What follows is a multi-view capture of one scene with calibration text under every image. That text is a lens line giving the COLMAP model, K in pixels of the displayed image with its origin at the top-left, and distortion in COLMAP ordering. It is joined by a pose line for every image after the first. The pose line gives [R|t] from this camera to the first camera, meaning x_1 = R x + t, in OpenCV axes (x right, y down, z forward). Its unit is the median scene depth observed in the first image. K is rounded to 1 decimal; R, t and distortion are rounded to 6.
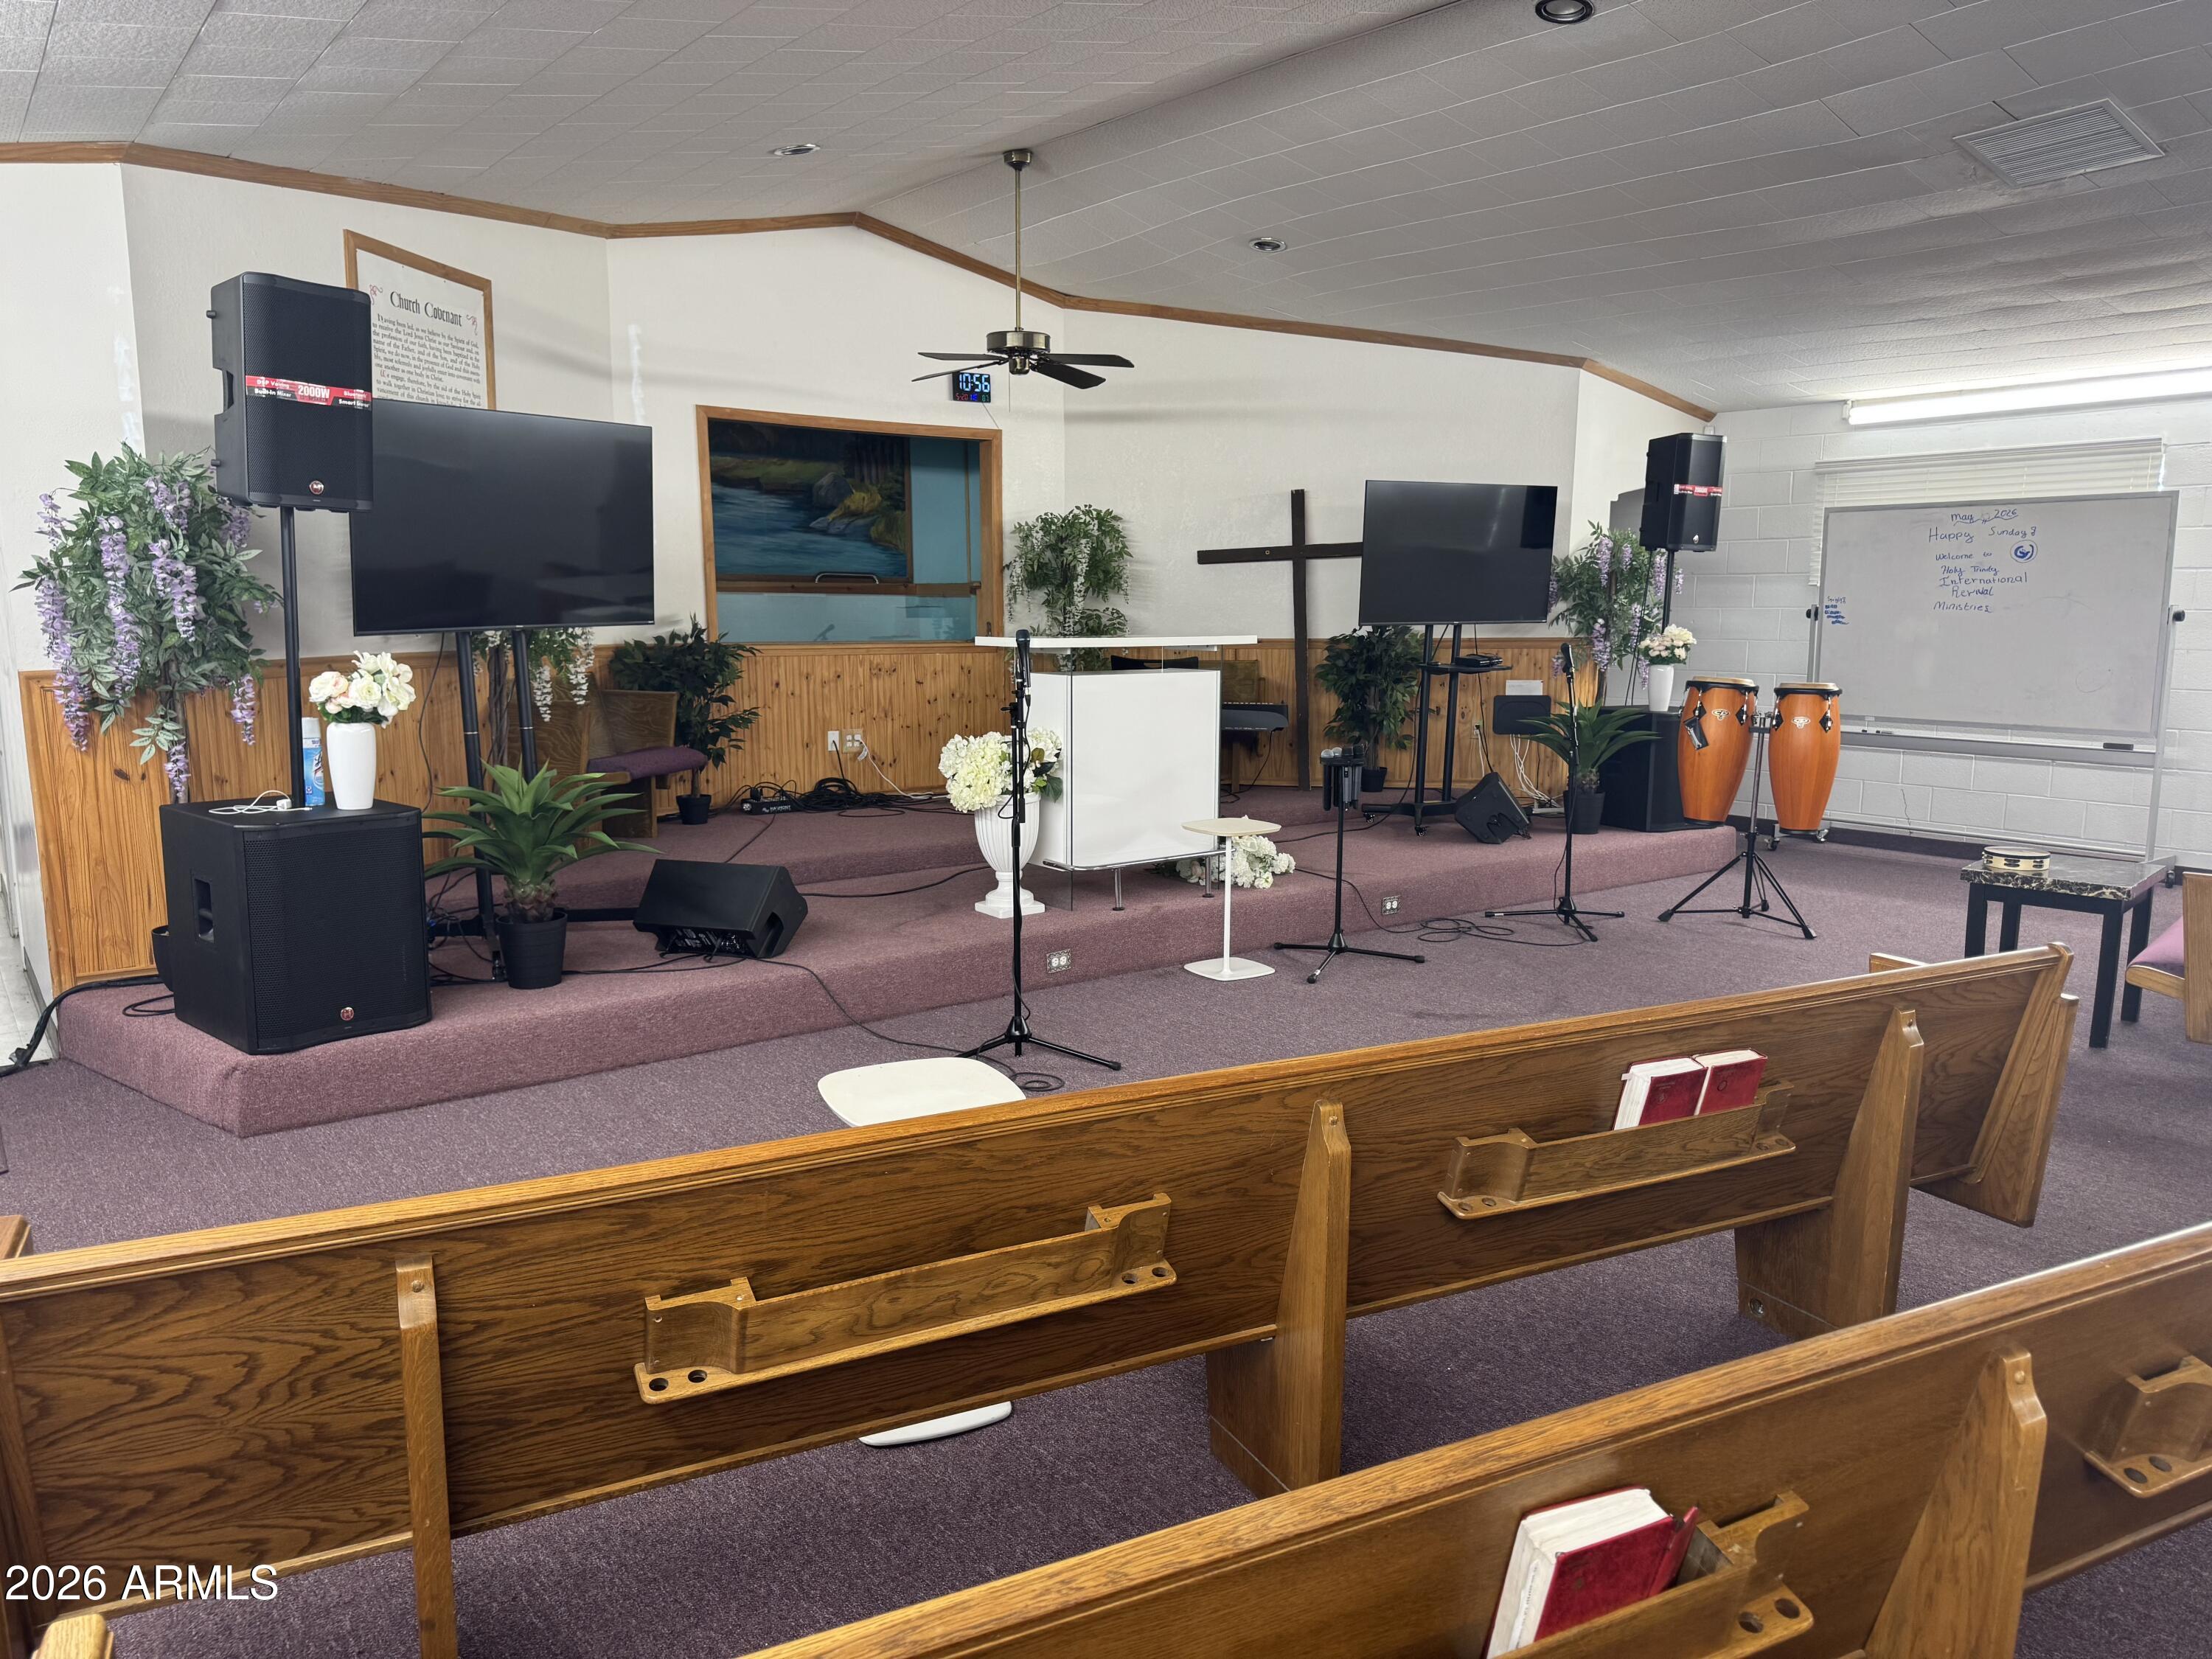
lens RADIAL K [[1542.8, 0, 1106.0], [0, 1542.8, 829.5], [0, 0, 1]] dist [-0.000656, -0.000479]
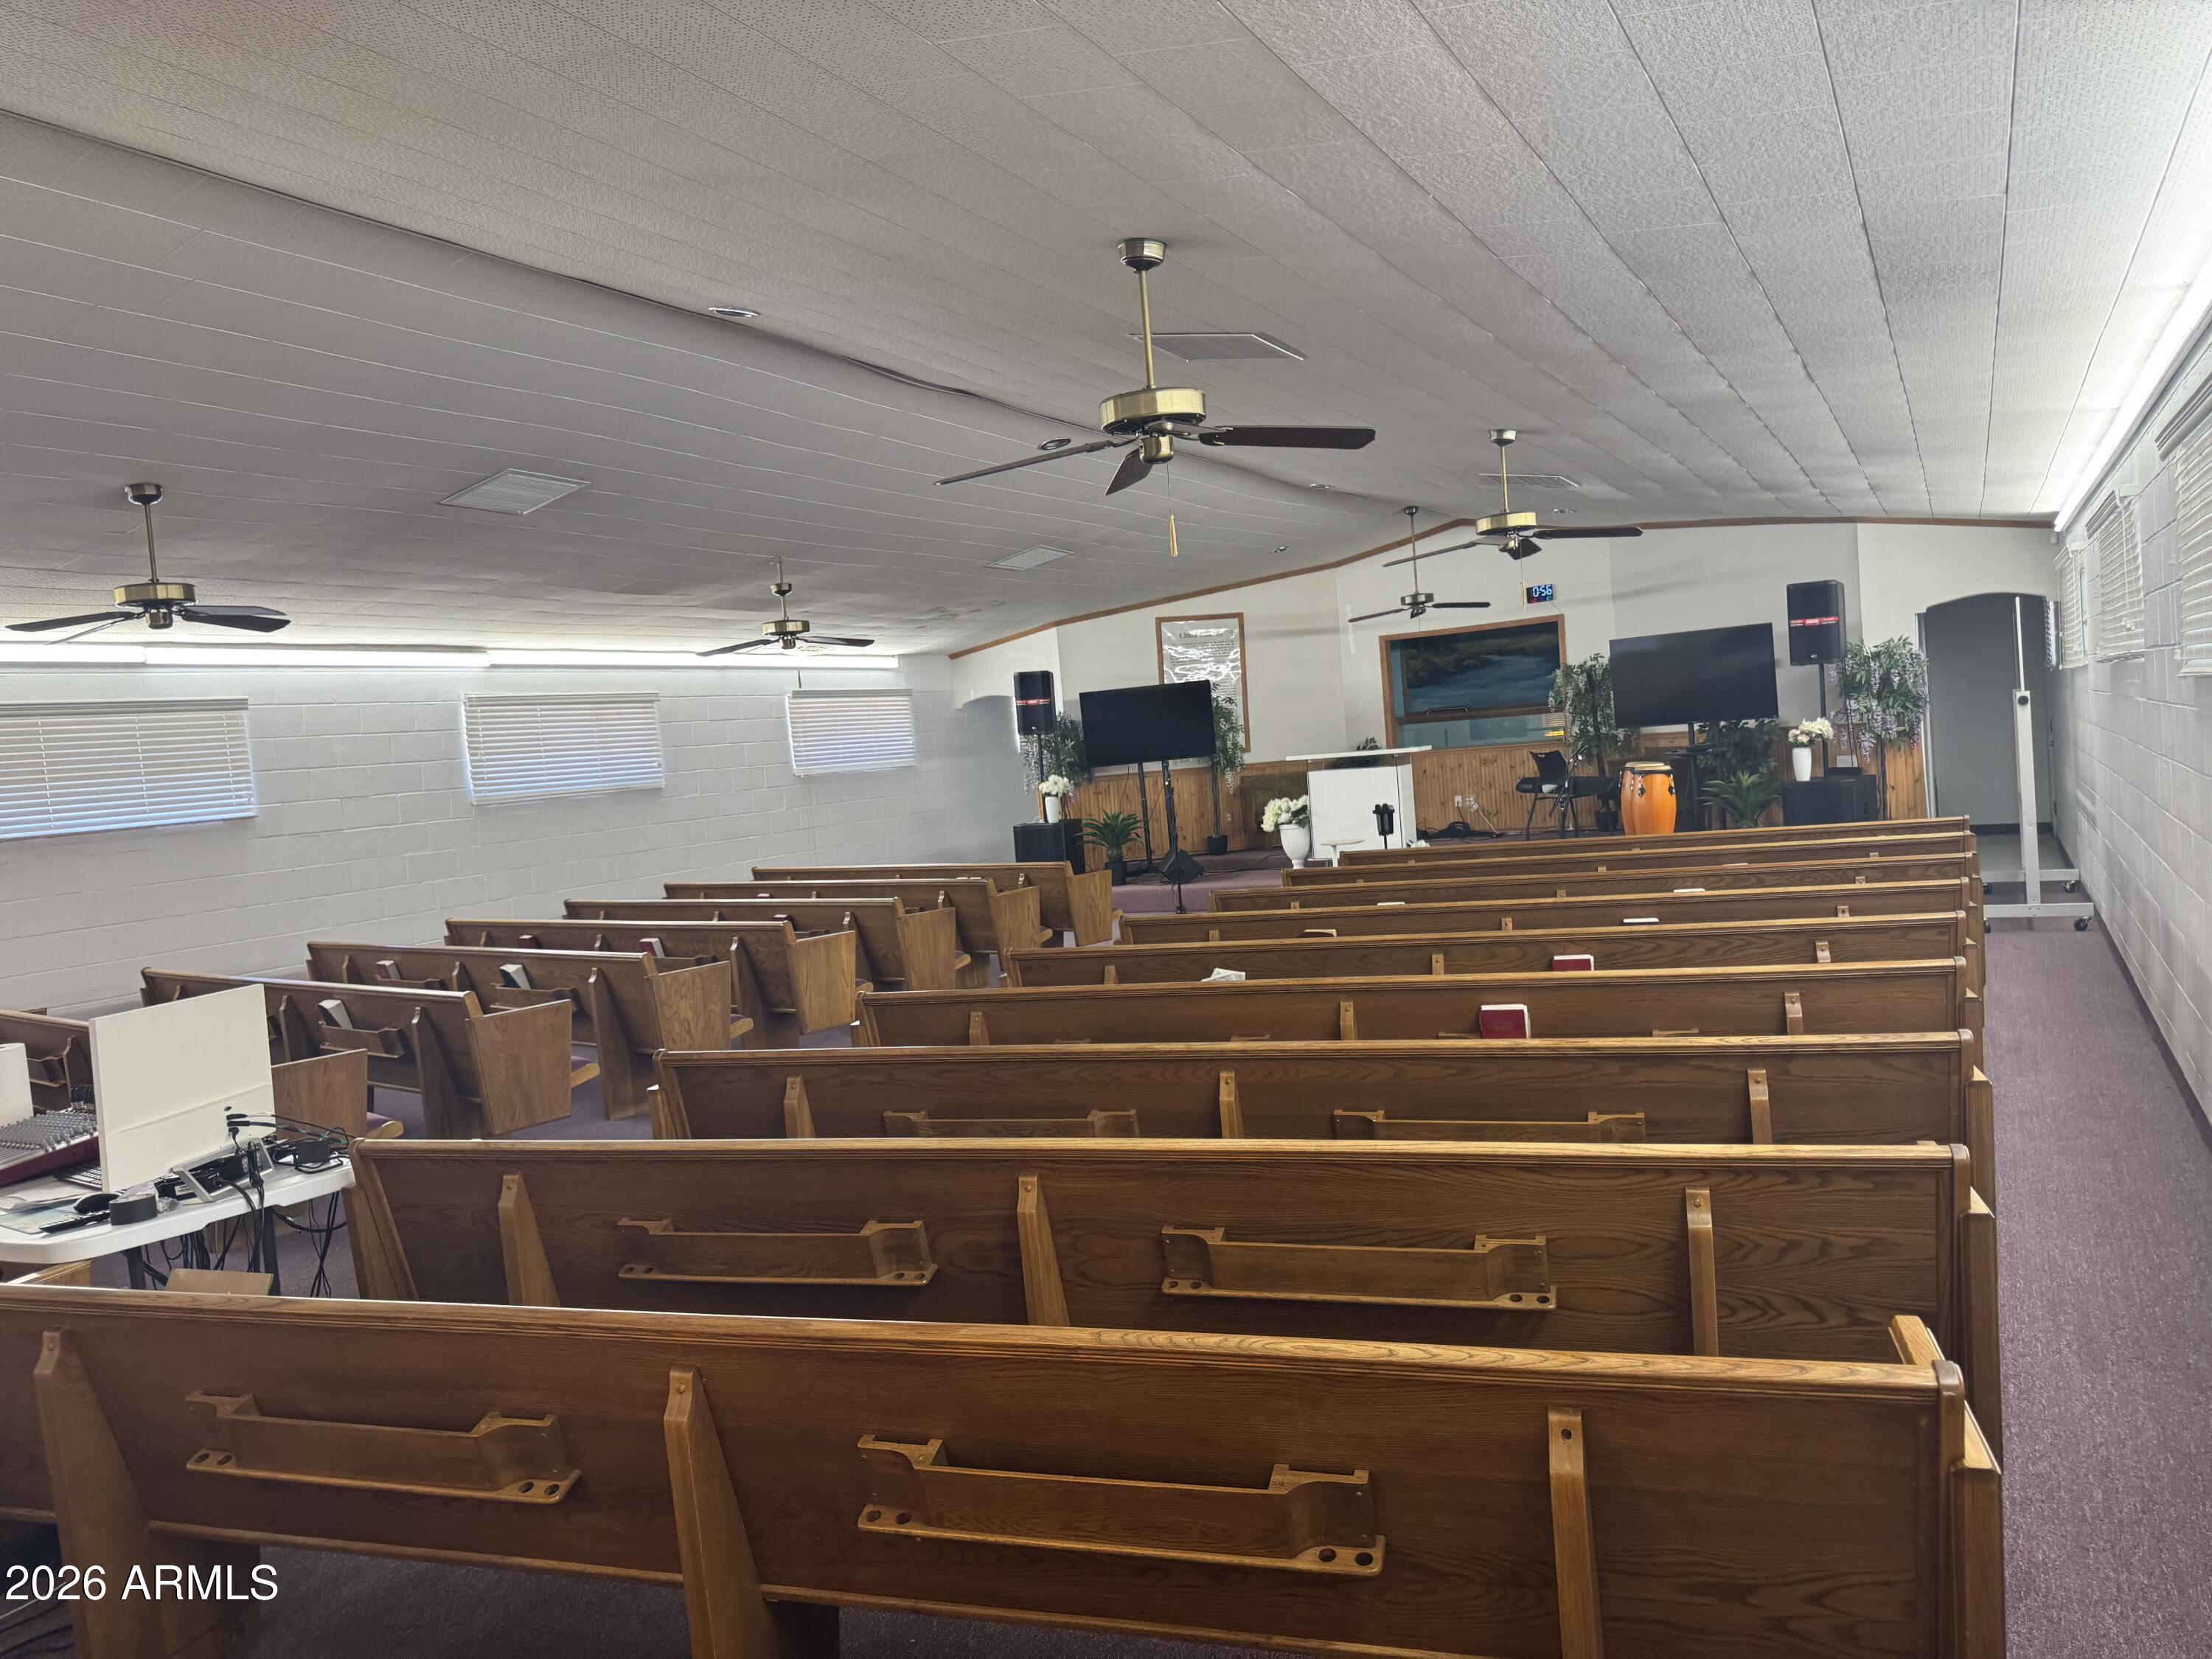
lens RADIAL K [[1542.8, 0, 1106.0], [0, 1542.8, 829.5], [0, 0, 1]] dist [-0.000656, -0.000479]
pose [[0.432379, 0.011116, -0.901623, 1.284813], [-0.047200, 0.998832, -0.010321, 0.014848], [0.900456, 0.047019, 0.432399, -0.166009]]
